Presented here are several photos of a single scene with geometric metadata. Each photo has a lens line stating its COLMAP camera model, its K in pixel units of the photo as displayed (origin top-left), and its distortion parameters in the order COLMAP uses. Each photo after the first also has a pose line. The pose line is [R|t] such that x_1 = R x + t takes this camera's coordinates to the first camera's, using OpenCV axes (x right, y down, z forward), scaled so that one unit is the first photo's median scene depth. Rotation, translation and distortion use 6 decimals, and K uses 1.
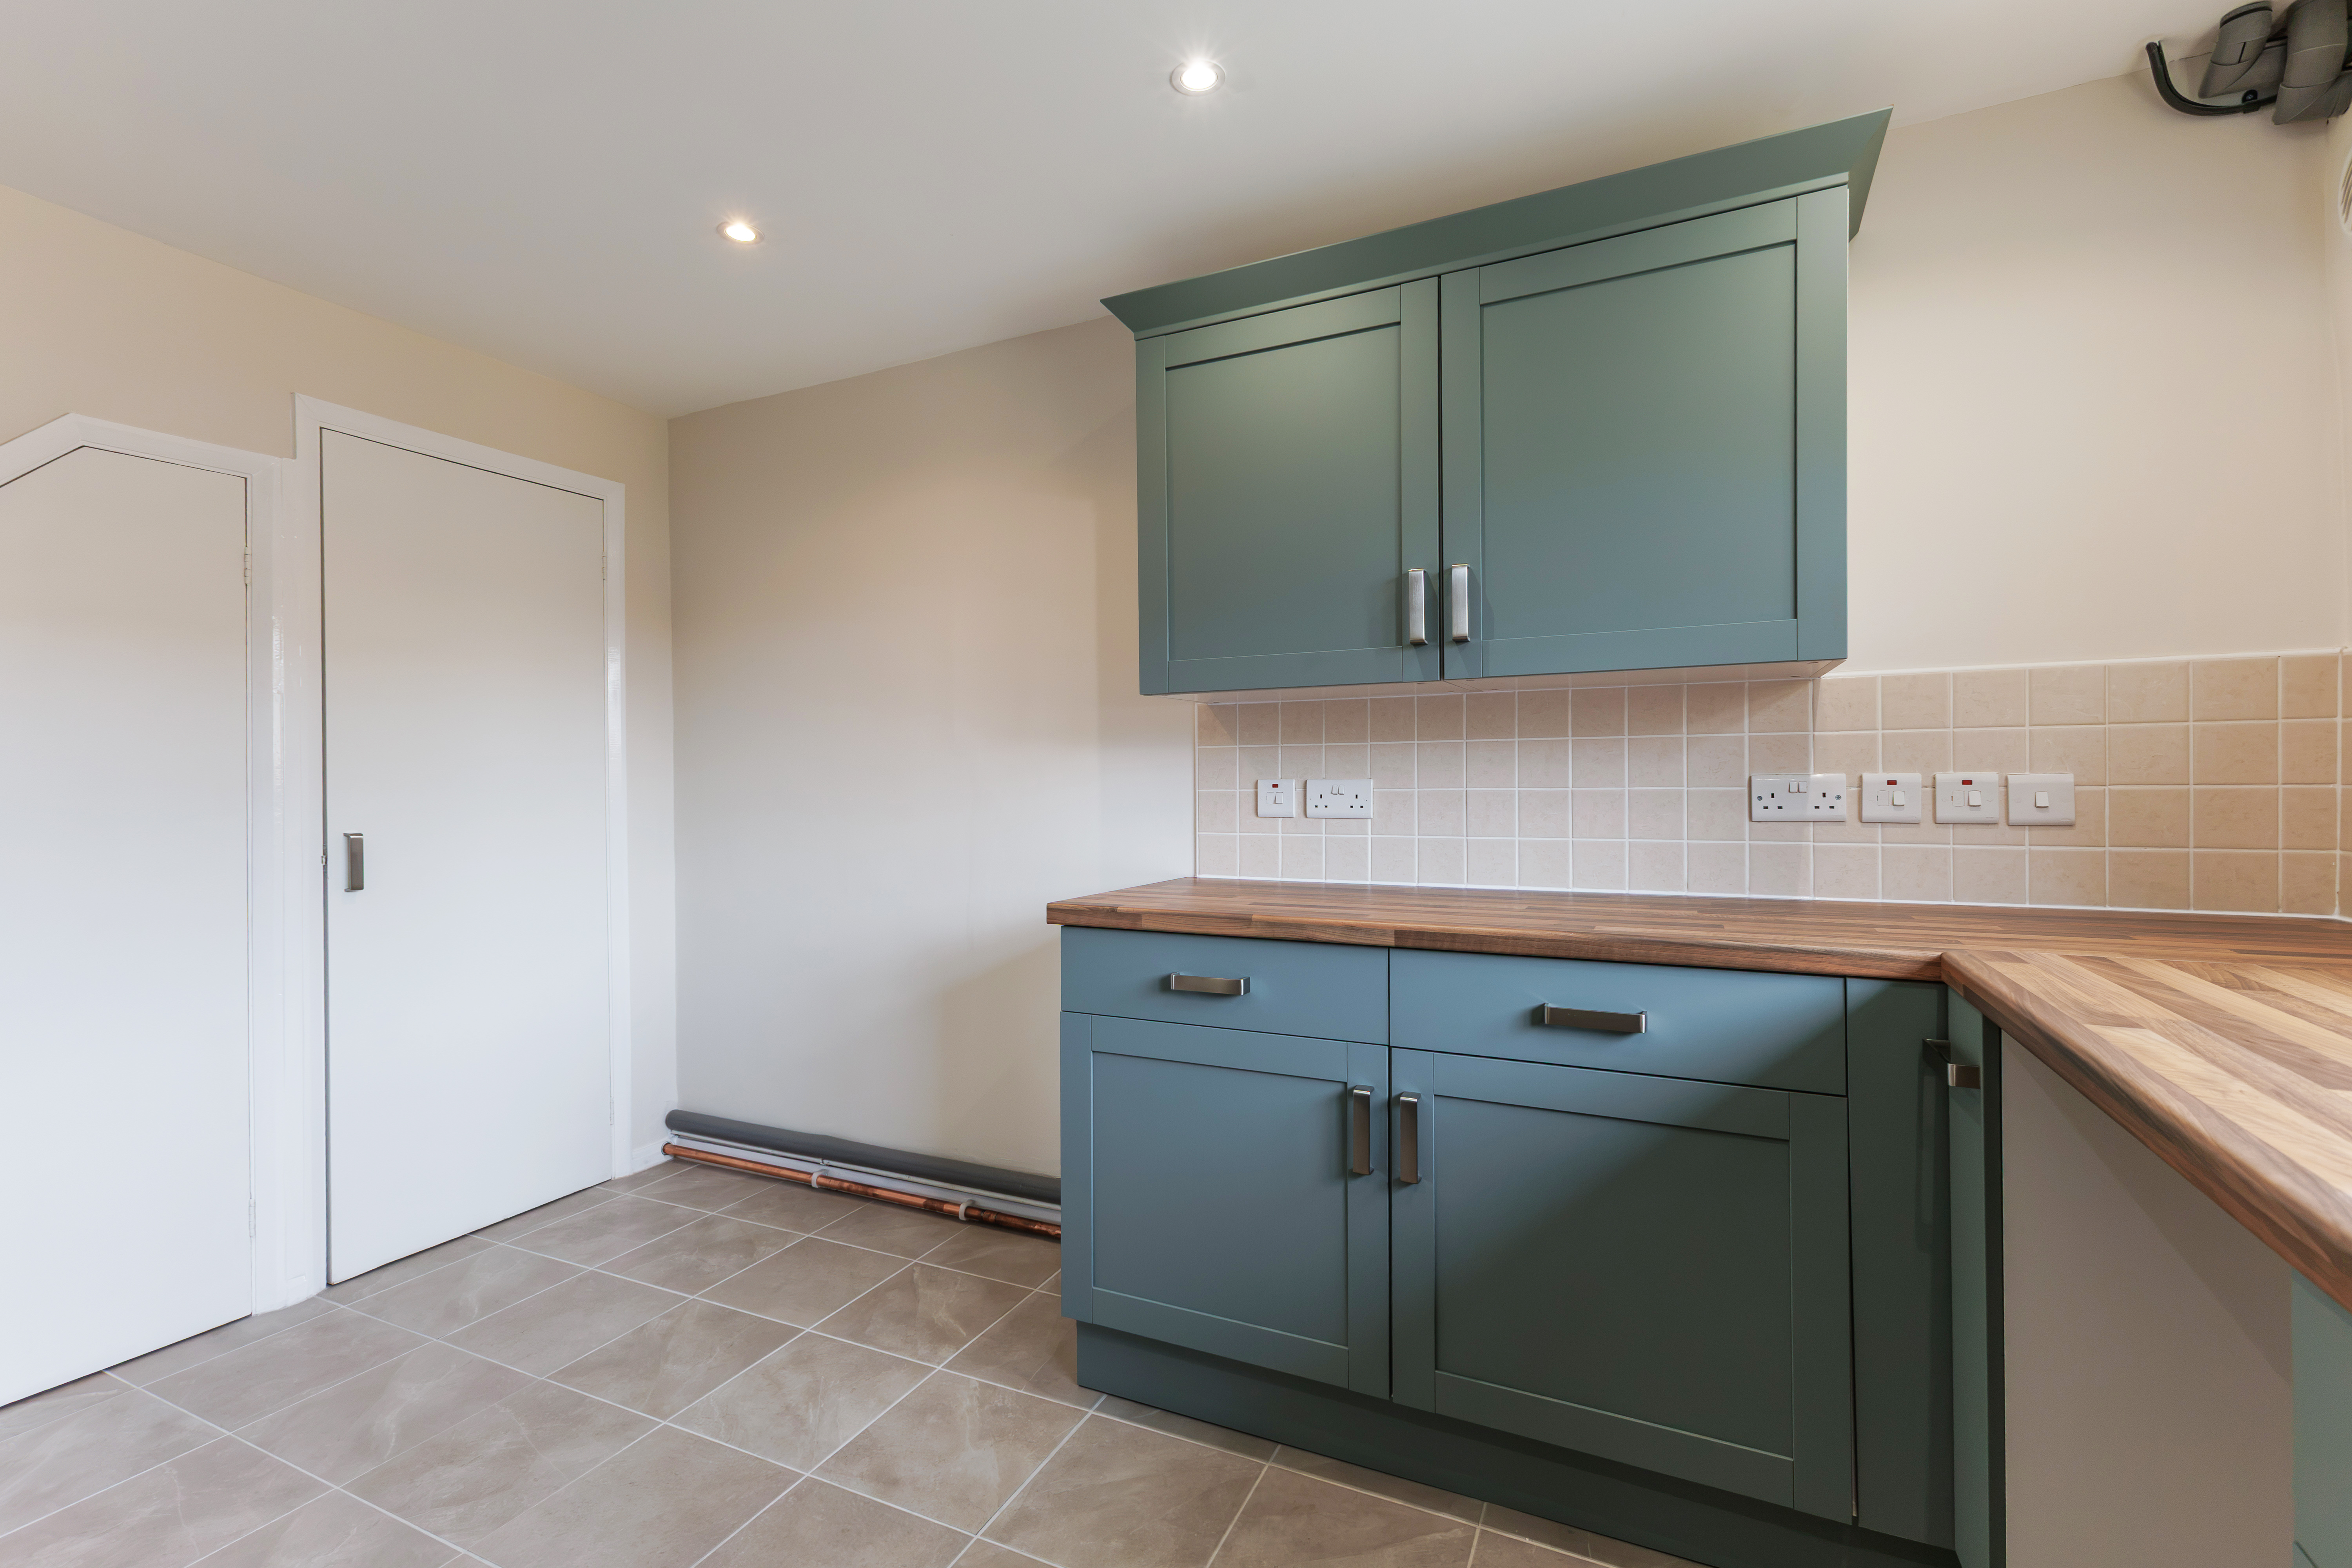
lens RADIAL K [[1014.3, 0, 1149.7], [0, 1014.3, 783.9], [0, 0, 1]] dist [0.001793, 0.000112]
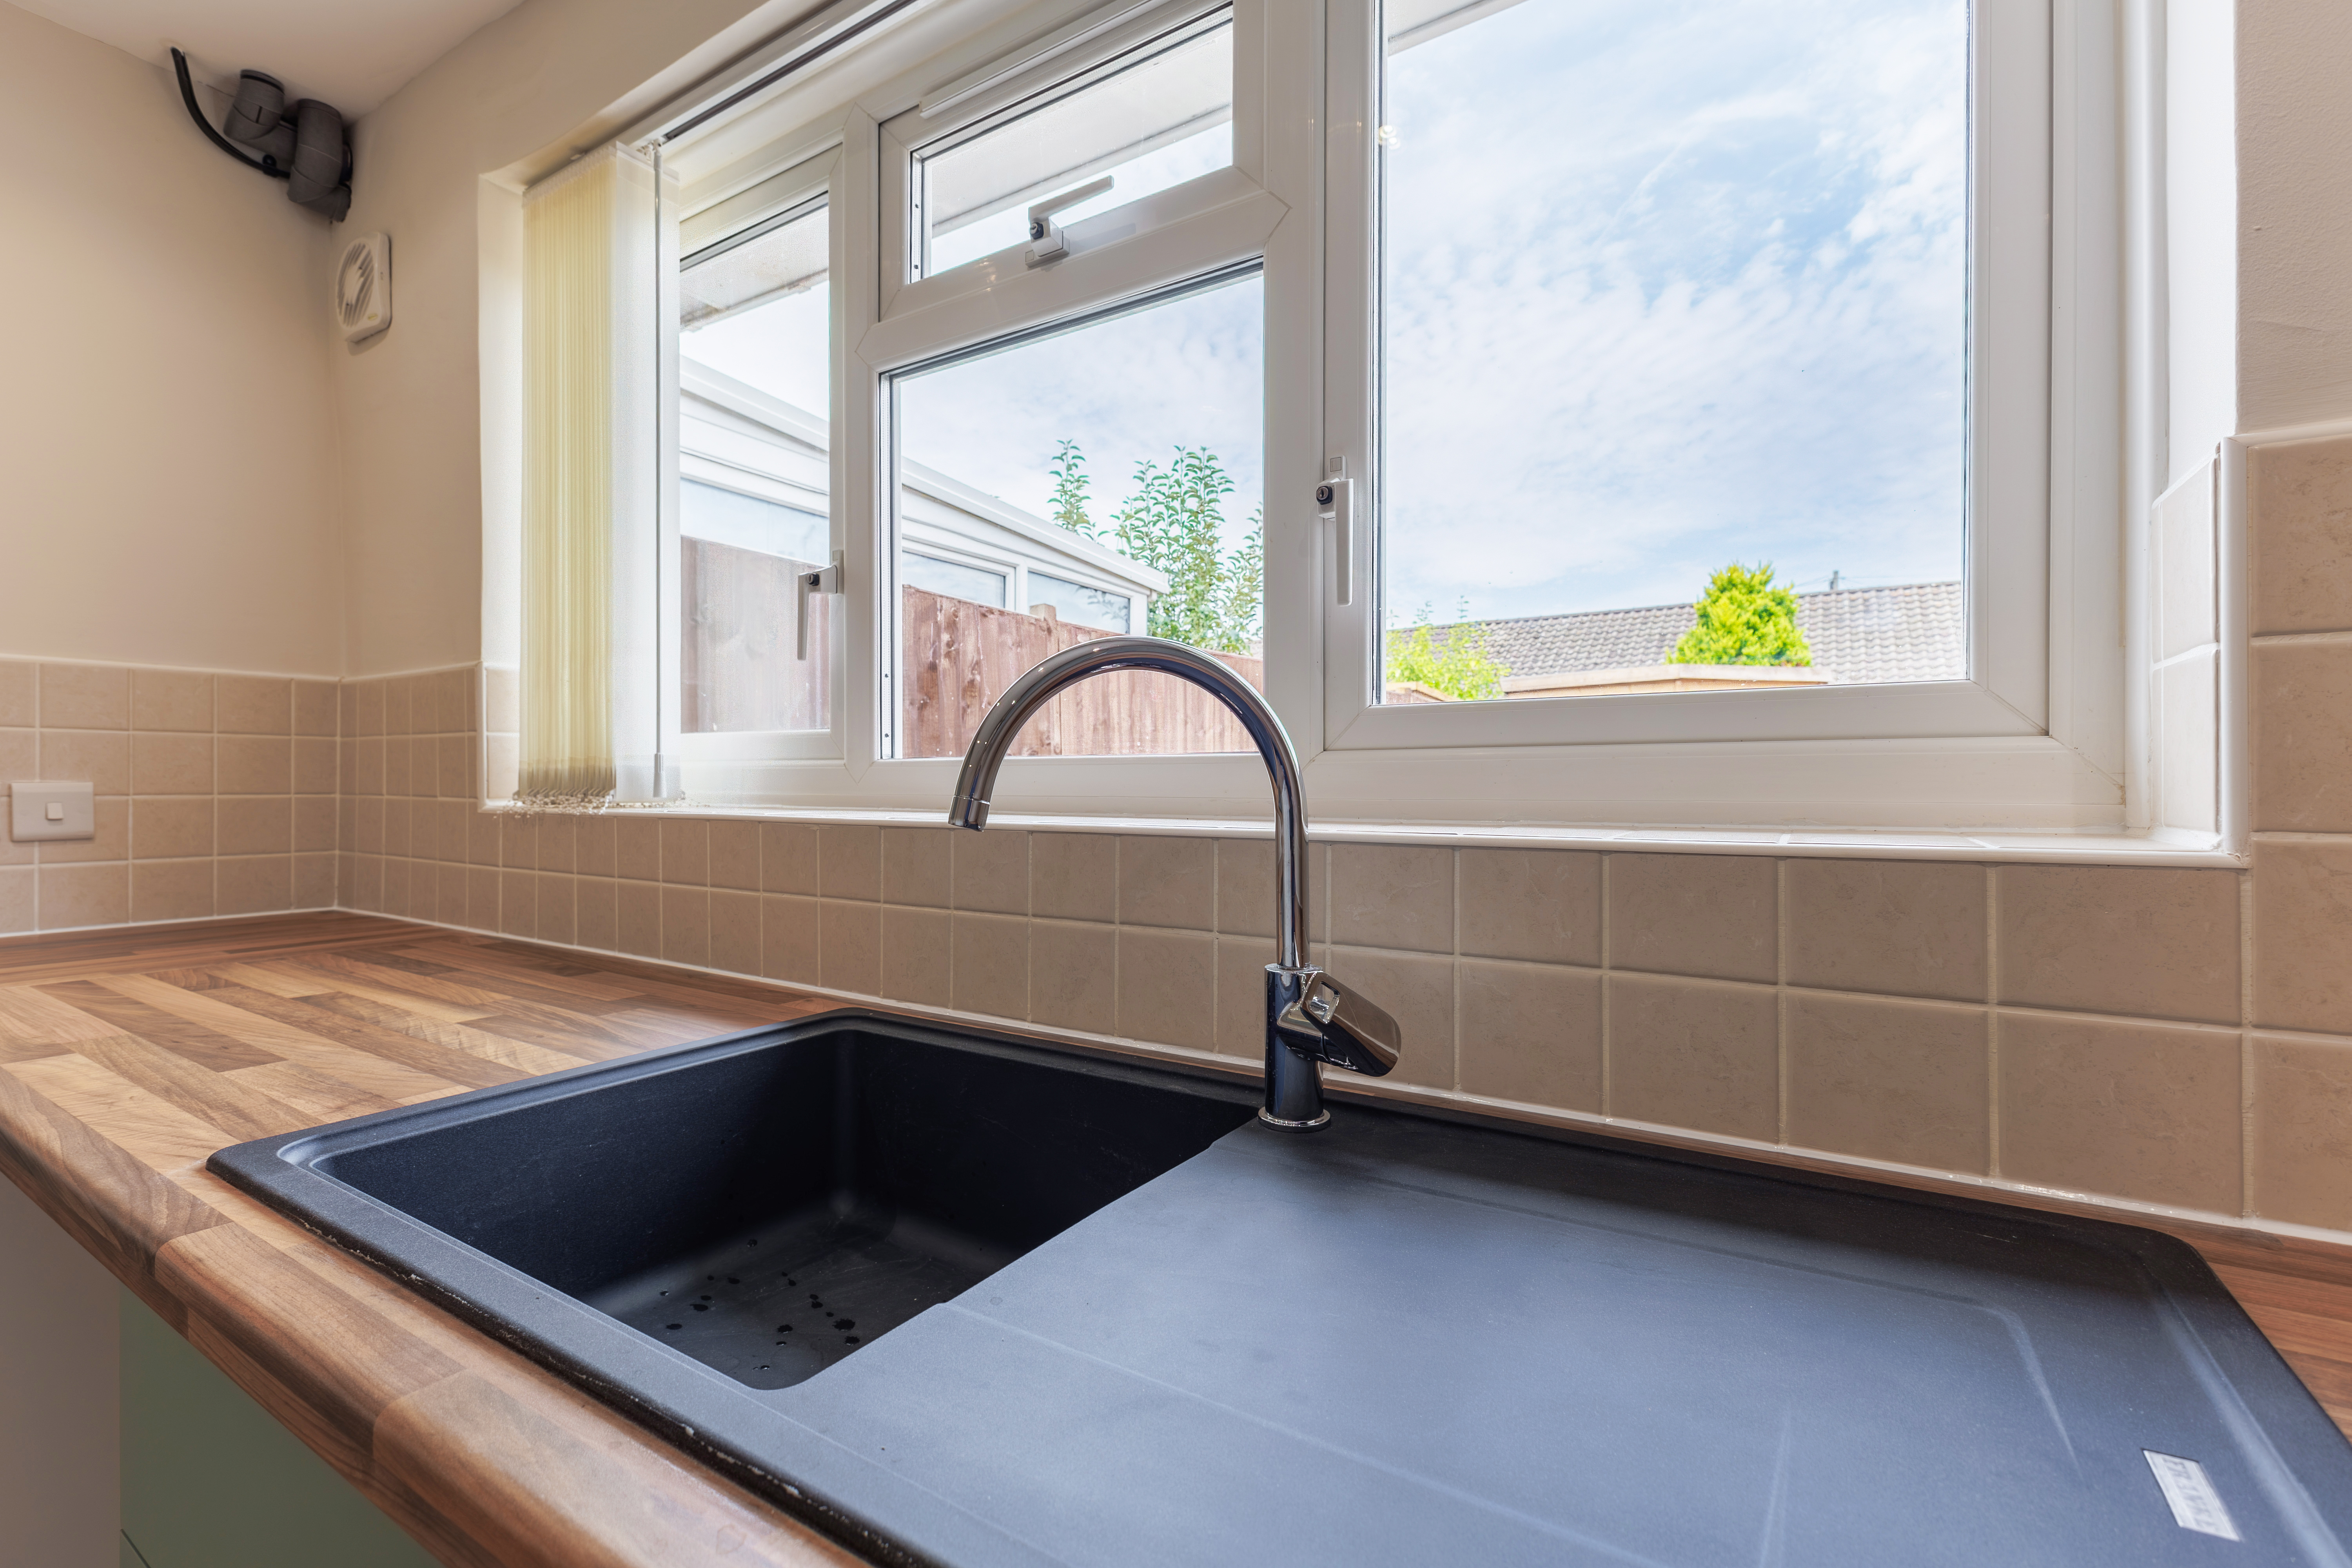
lens RADIAL K [[1044.5, 0, 1176.0], [0, 1044.5, 784.0], [0, 0, 1]] dist [0.001214, -0.005273]
pose [[0.089798, 0.009536, 0.995914, 0.062333], [-0.000452, 0.999954, -0.009534, 0.000217], [-0.995960, 0.000406, 0.089798, -0.057266]]
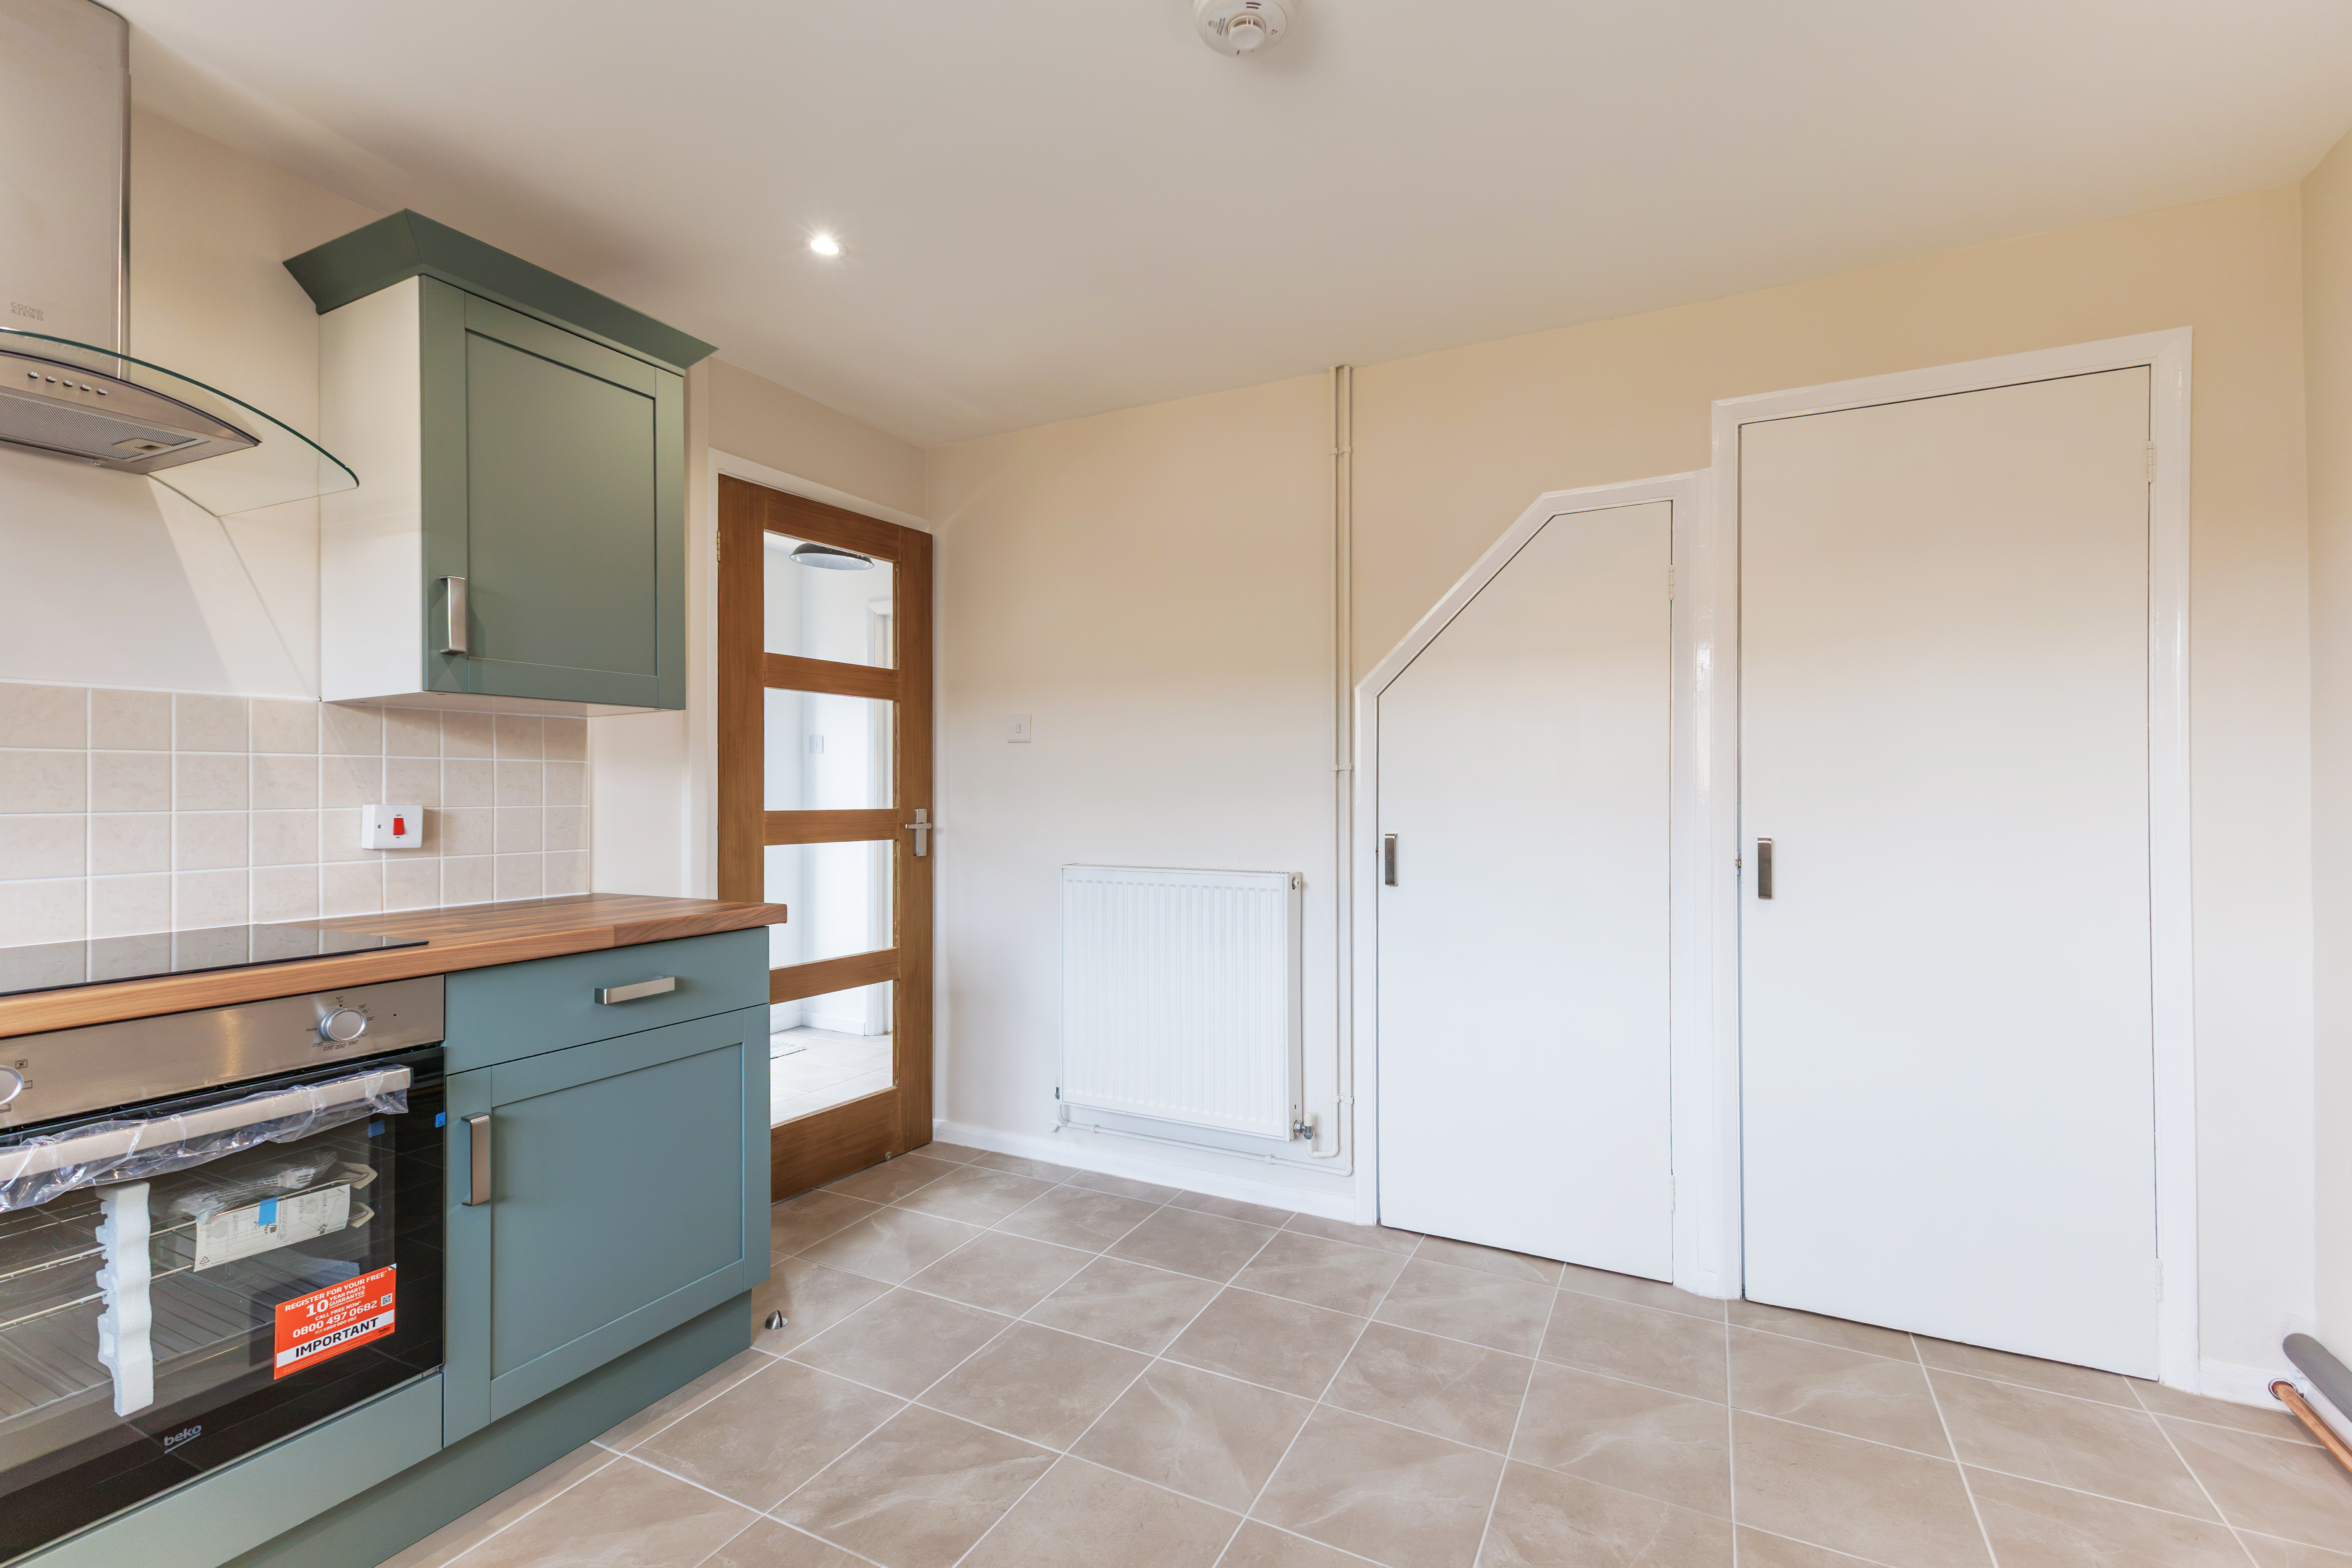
lens RADIAL K [[1030.3, 0, 1190.2], [0, 1030.3, 780.4], [0, 0, 1]] dist [0.010277, -0.005398]
pose [[0.003858, 0.000721, -0.999992, 0.255845], [-0.001901, 0.999998, 0.000714, -0.005847], [0.999991, 0.001898, 0.003859, 0.641301]]
